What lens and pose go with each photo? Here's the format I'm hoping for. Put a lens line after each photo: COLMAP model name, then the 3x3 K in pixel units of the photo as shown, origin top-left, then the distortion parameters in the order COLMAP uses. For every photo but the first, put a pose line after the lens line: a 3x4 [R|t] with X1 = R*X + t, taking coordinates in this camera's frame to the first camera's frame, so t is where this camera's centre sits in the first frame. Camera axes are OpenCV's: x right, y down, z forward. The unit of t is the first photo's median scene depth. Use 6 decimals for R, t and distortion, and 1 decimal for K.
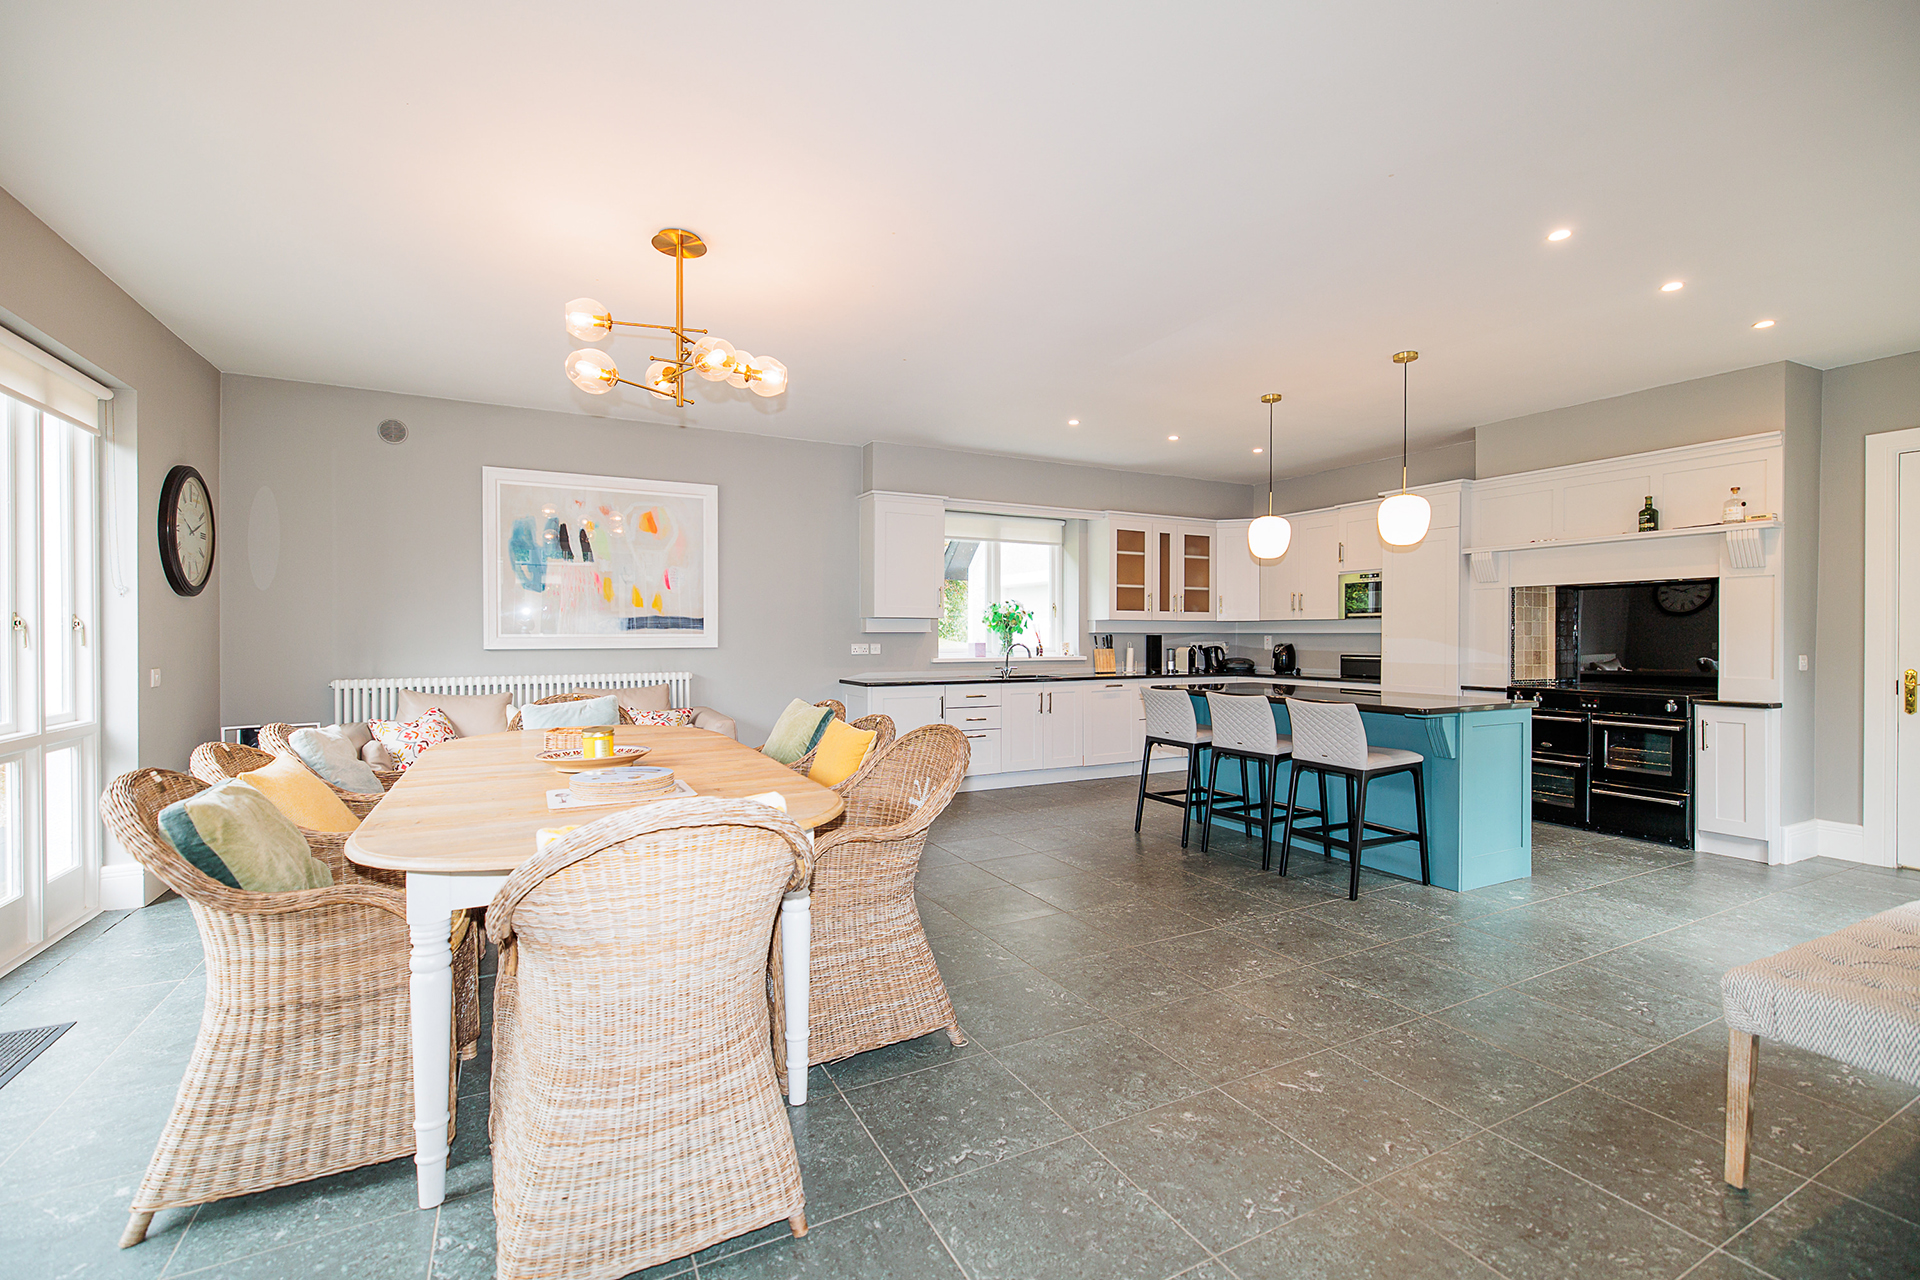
lens RADIAL K [[825.2, 0, 960.0], [0, 825.2, 640.0], [0, 0, 1]] dist [0.000206, 0.000038]
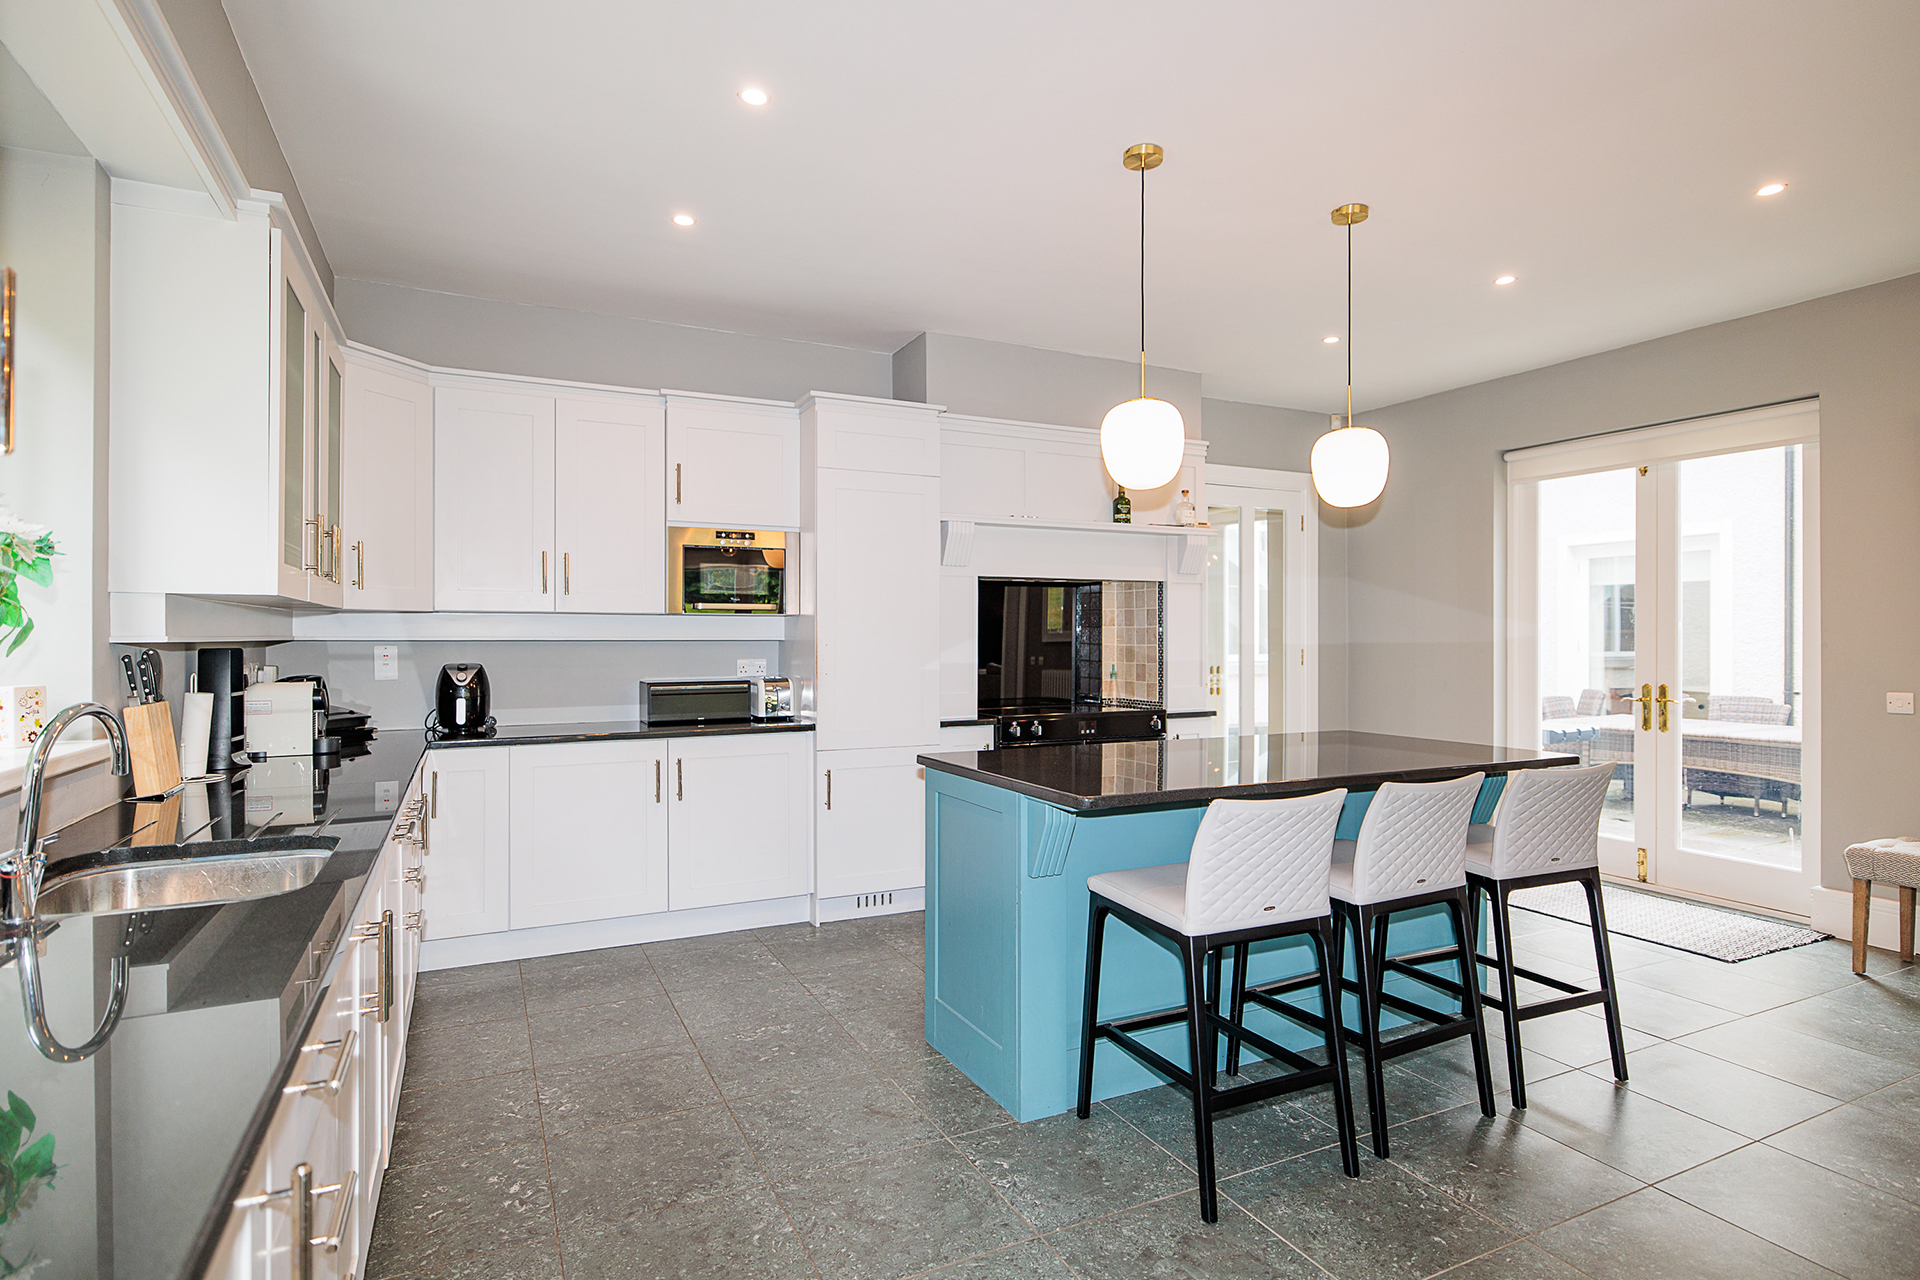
lens RADIAL K [[1007.0, 0, 960.0], [0, 1007.0, 640.0], [0, 0, 1]] dist [-0.001352, -0.000151]
pose [[0.036034, -0.002804, 0.999347, -0.195603], [0.004792, 0.999985, 0.002633, -0.011924], [-0.999339, 0.004694, 0.036046, 0.985426]]
